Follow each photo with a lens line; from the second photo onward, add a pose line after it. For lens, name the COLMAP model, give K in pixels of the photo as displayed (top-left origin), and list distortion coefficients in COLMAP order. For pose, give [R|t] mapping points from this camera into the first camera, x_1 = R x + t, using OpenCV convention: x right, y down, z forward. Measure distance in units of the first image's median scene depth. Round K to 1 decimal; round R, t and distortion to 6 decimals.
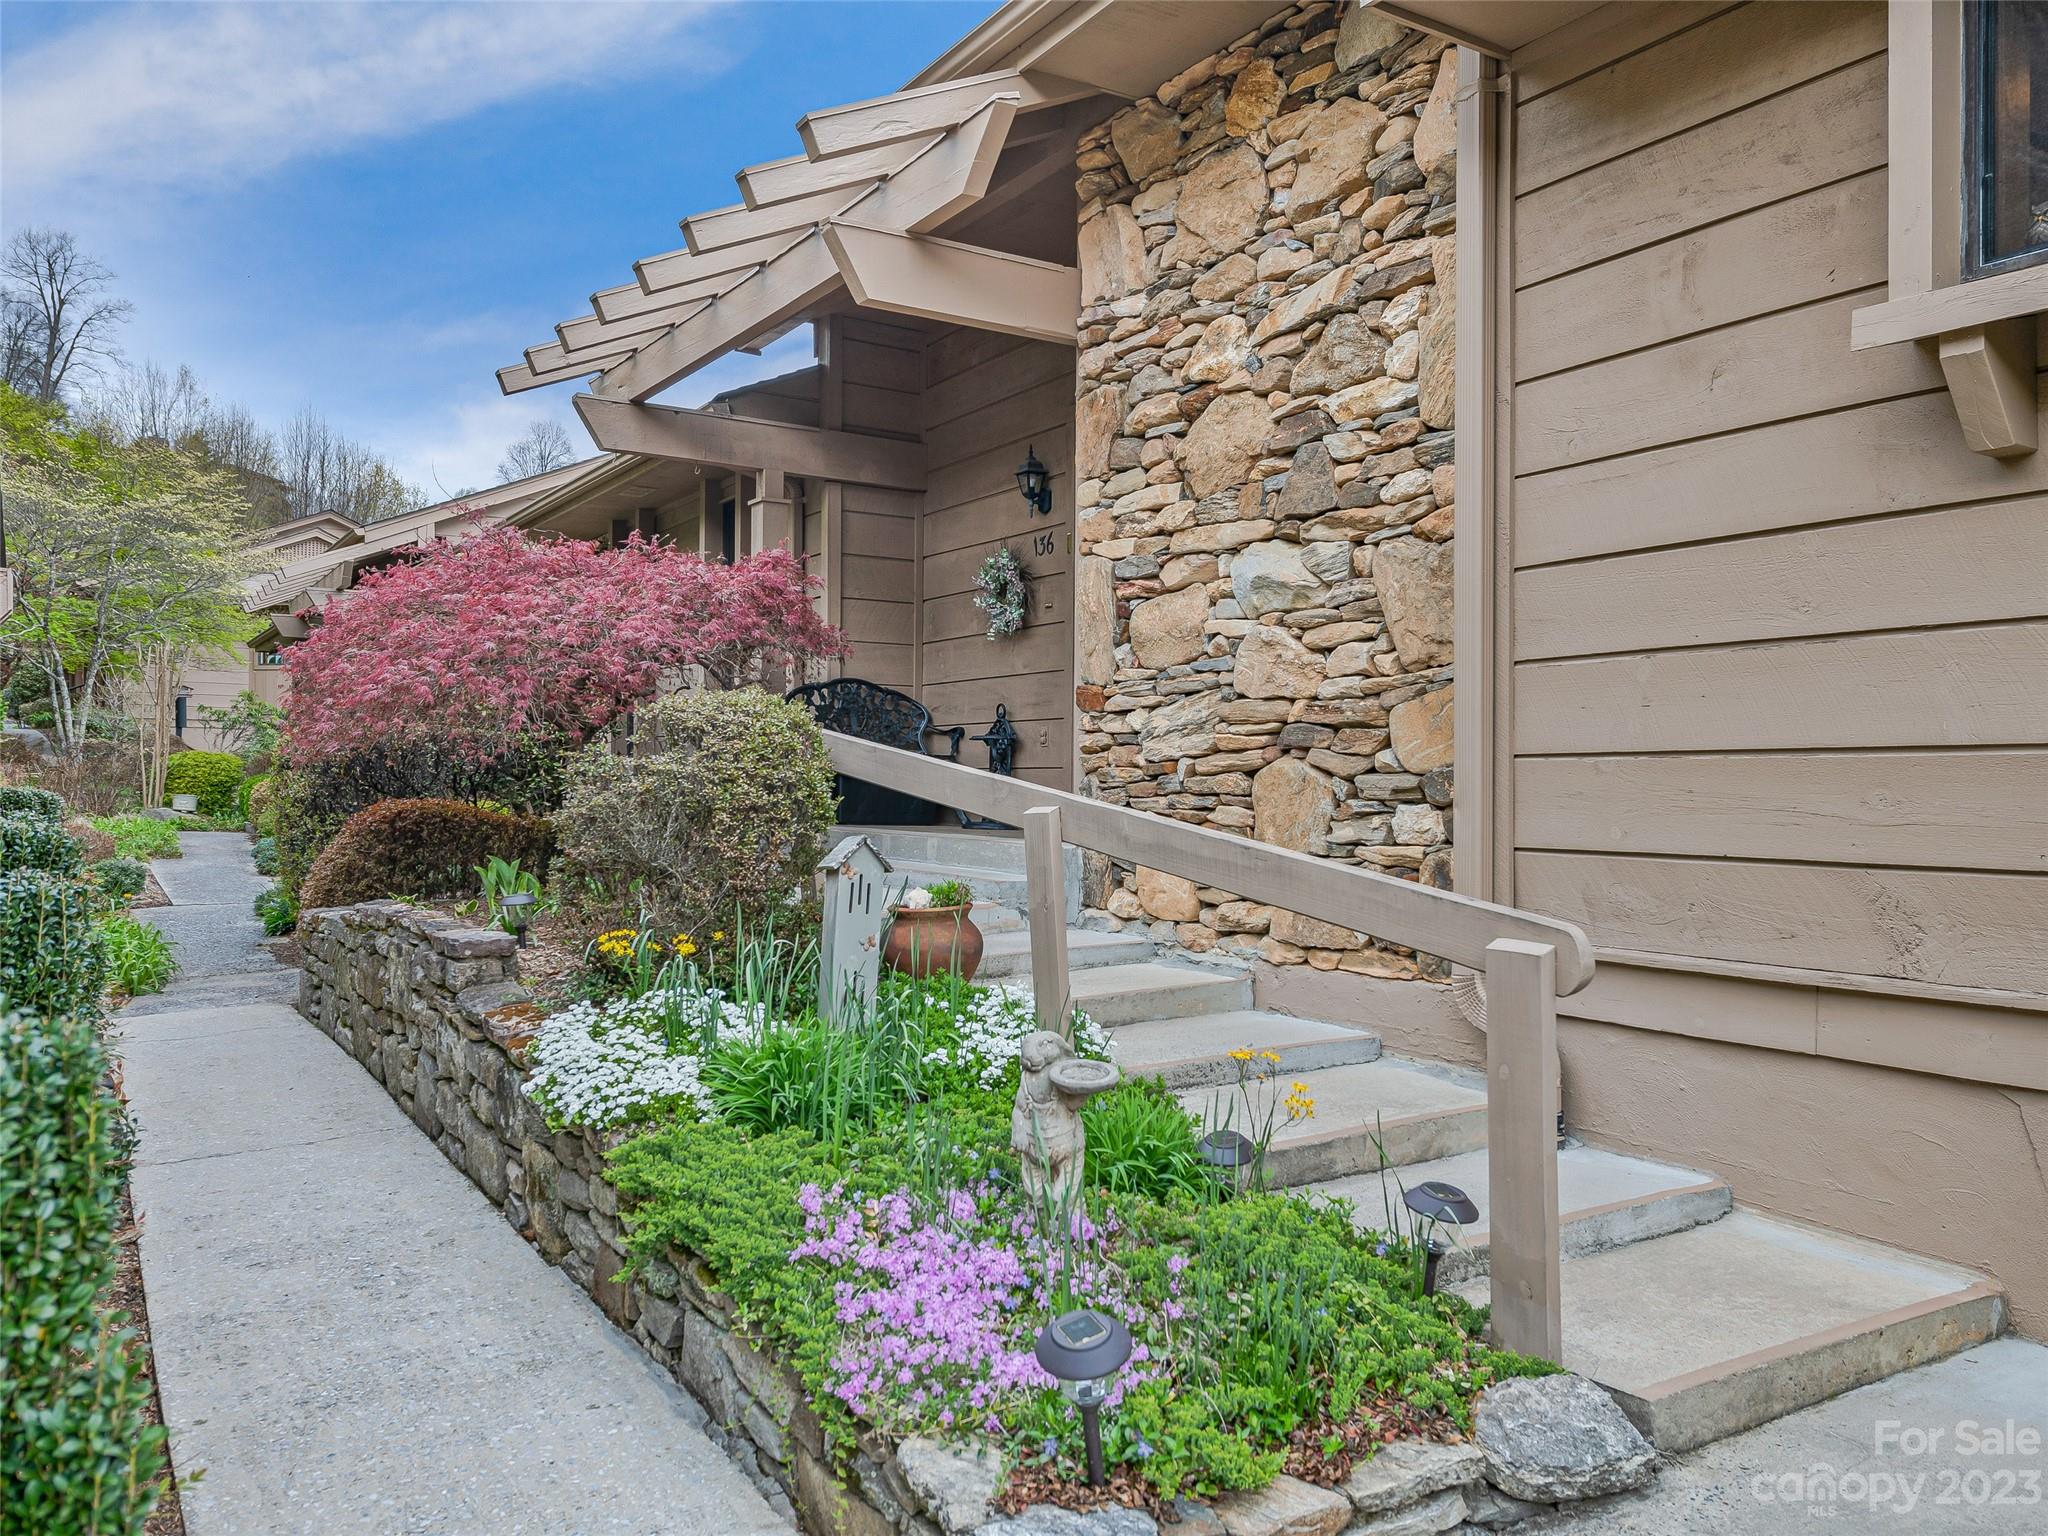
lens RADIAL K [[1558.8, 0, 1022.9], [0, 1558.8, 769.6], [0, 0, 1]] dist [0.010693, 0.005206]
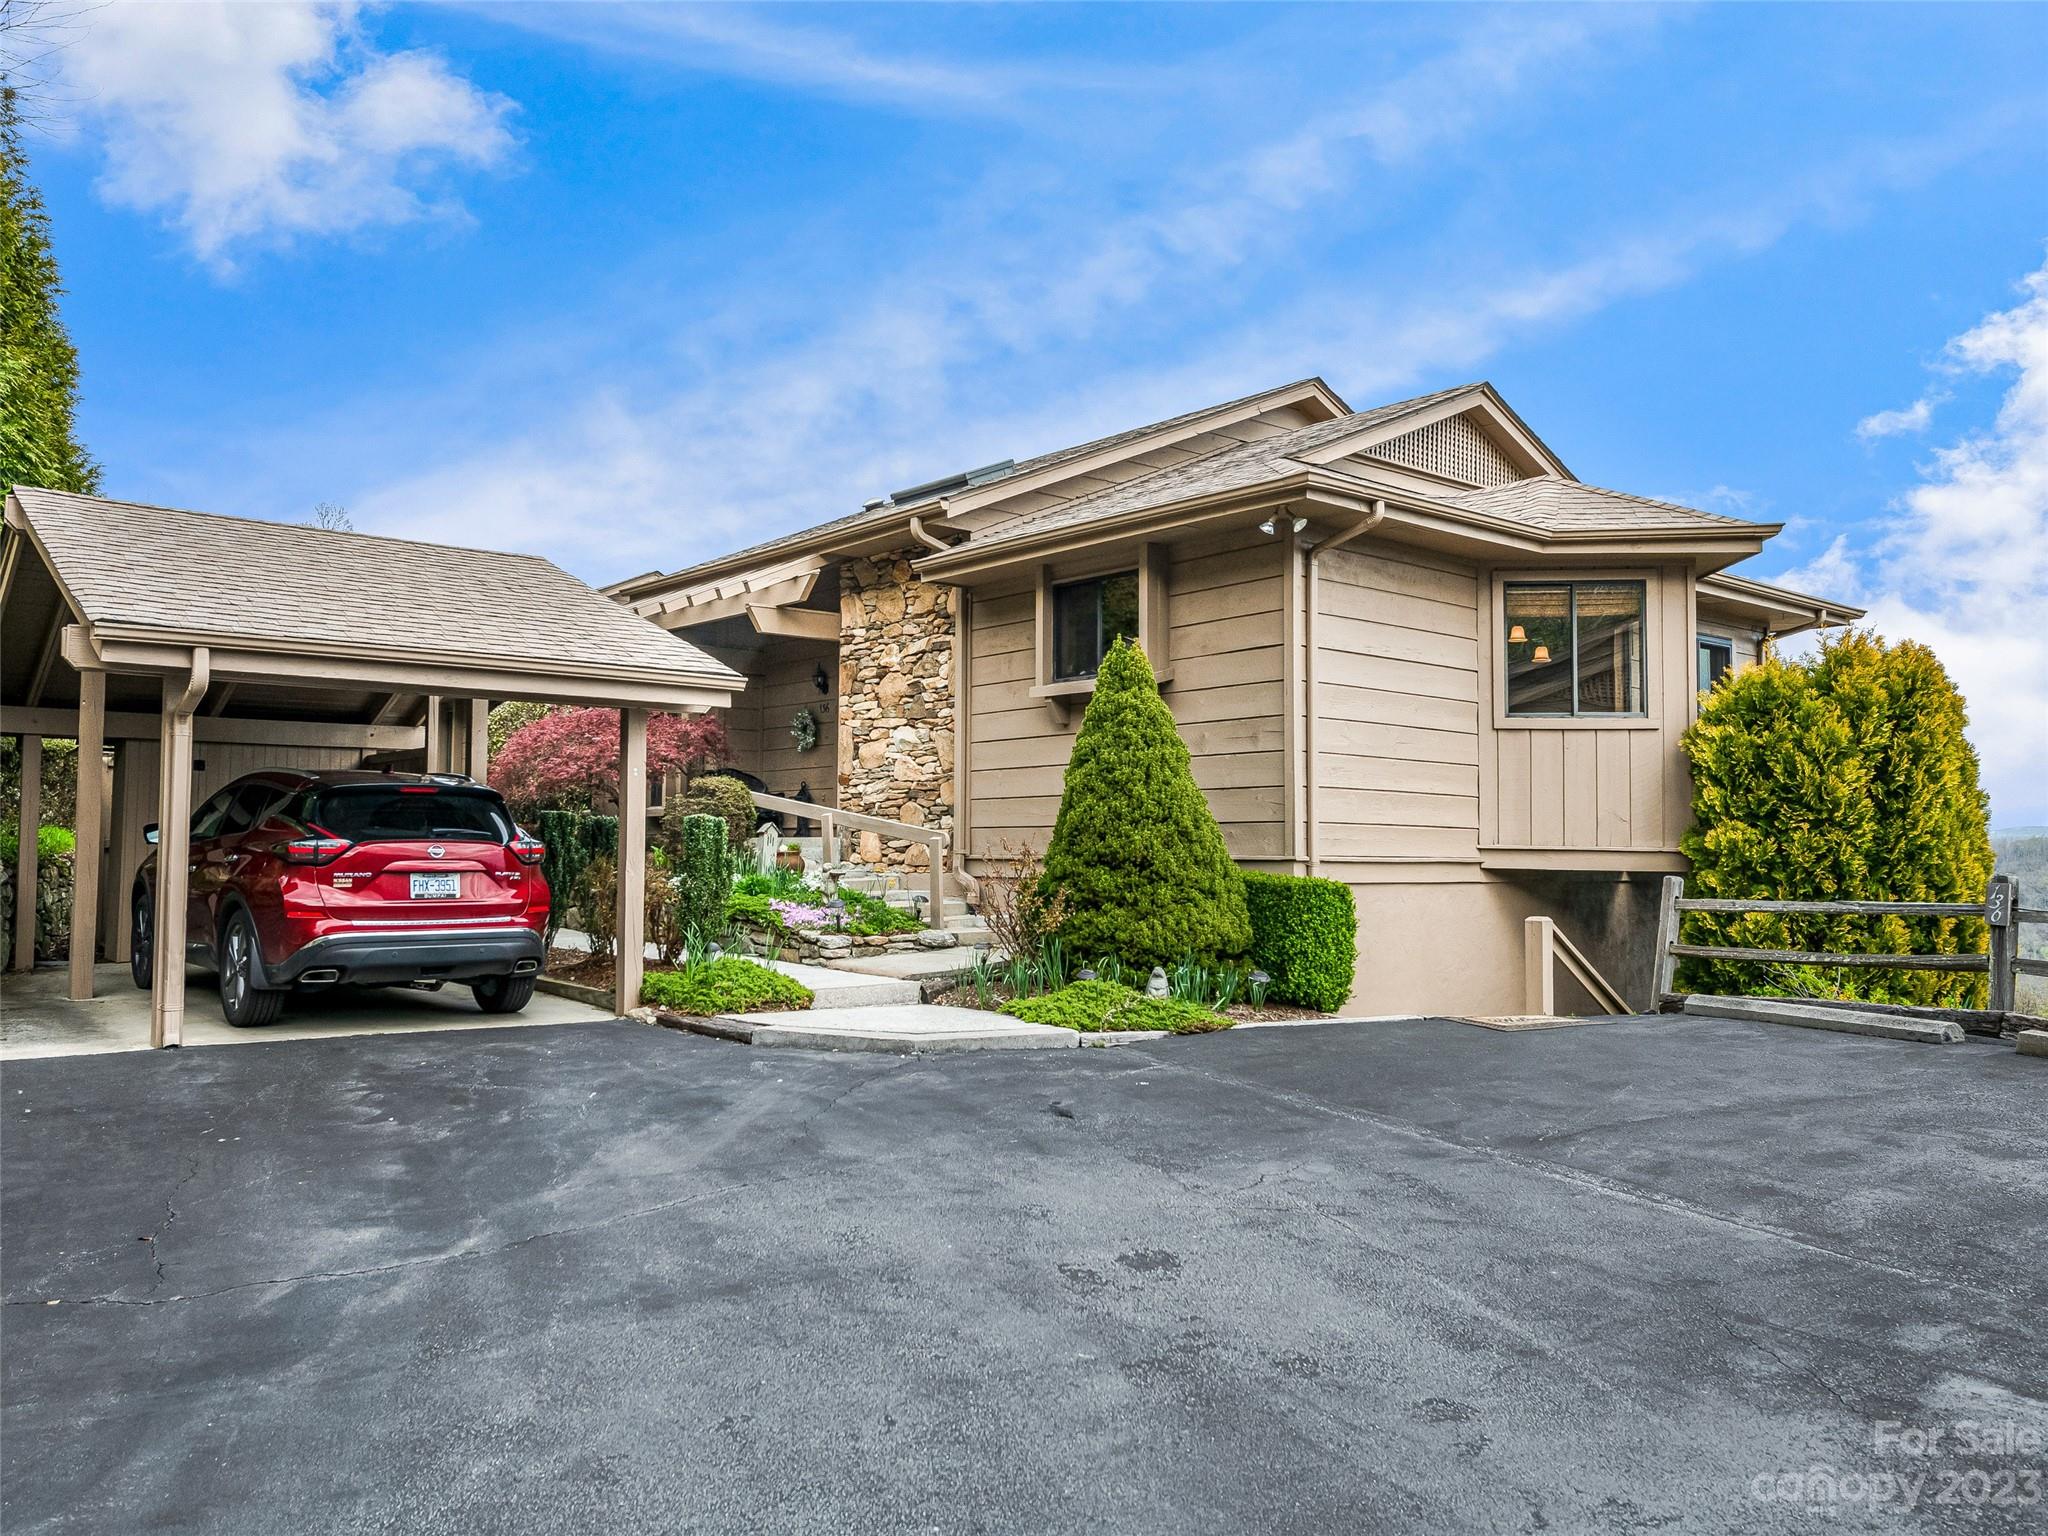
lens RADIAL K [[1558.8, 0, 1007.6], [0, 1558.8, 770.3], [0, 0, 1]] dist [0.010693, 0.005206]
pose [[0.990635, 0.010264, 0.136151, -0.040942], [-0.003541, 0.998766, -0.049531, 0.067952], [-0.136491, 0.048585, 0.989449, -1.661078]]
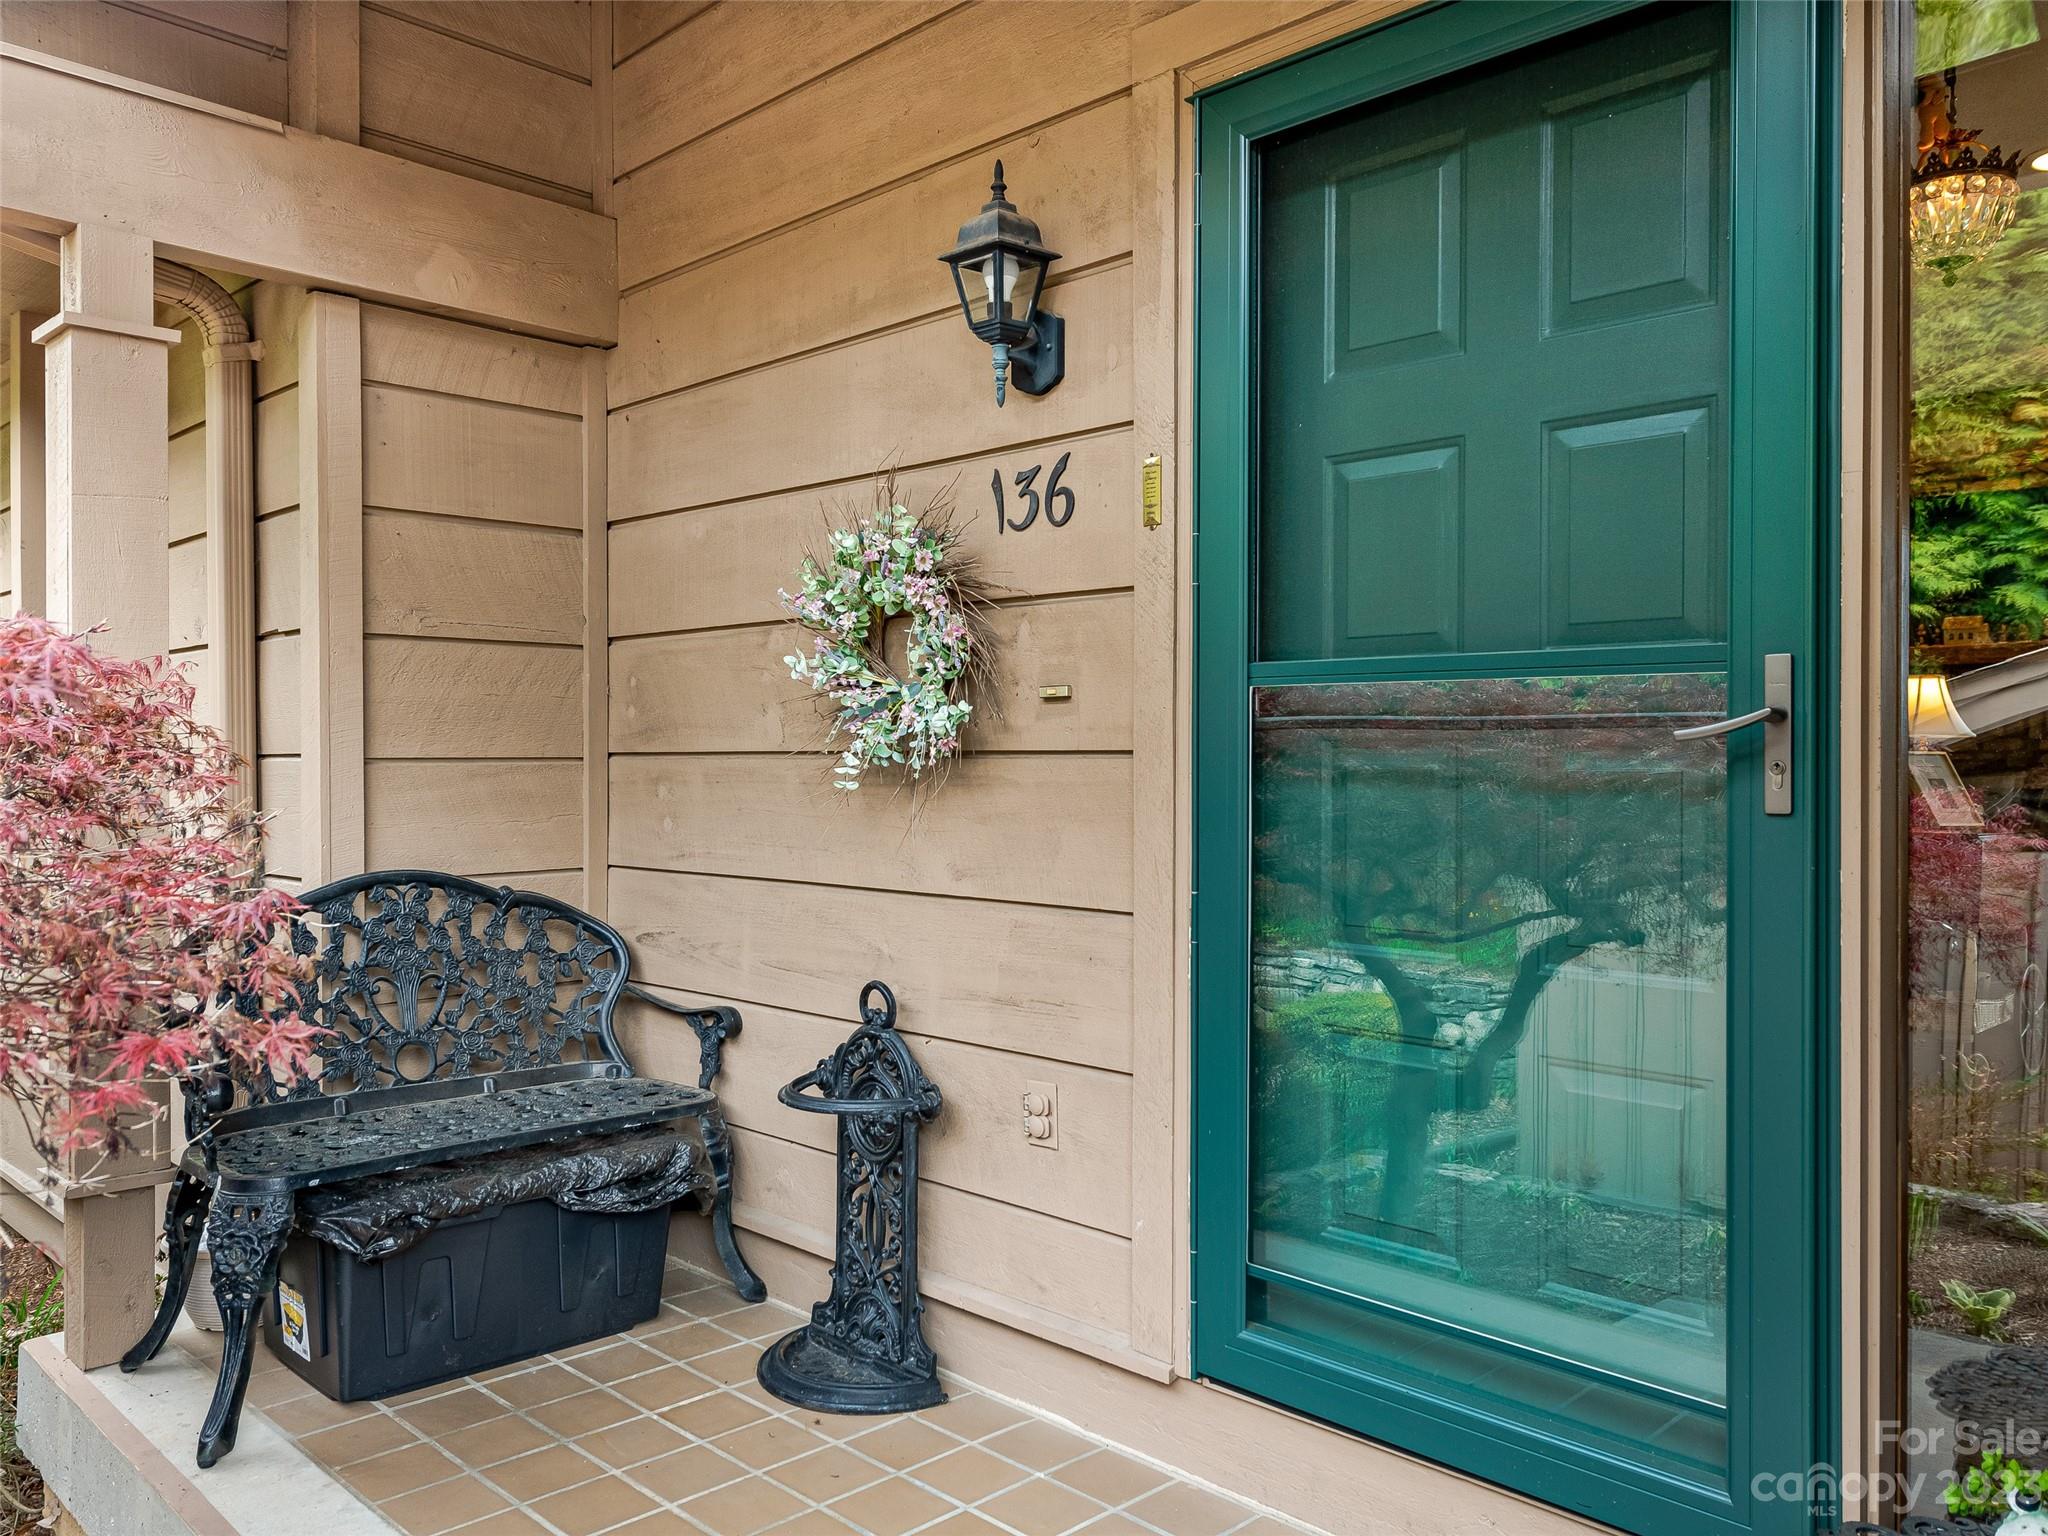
lens RADIAL K [[1558.8, 0, 1036.6], [0, 1558.8, 755.0], [0, 0, 1]] dist [0.010693, 0.005206]
pose [[0.972259, -0.008796, 0.233743, -0.084513], [0.005789, 0.999891, 0.013550, -0.138367], [-0.233837, -0.011821, 0.972204, 0.997095]]
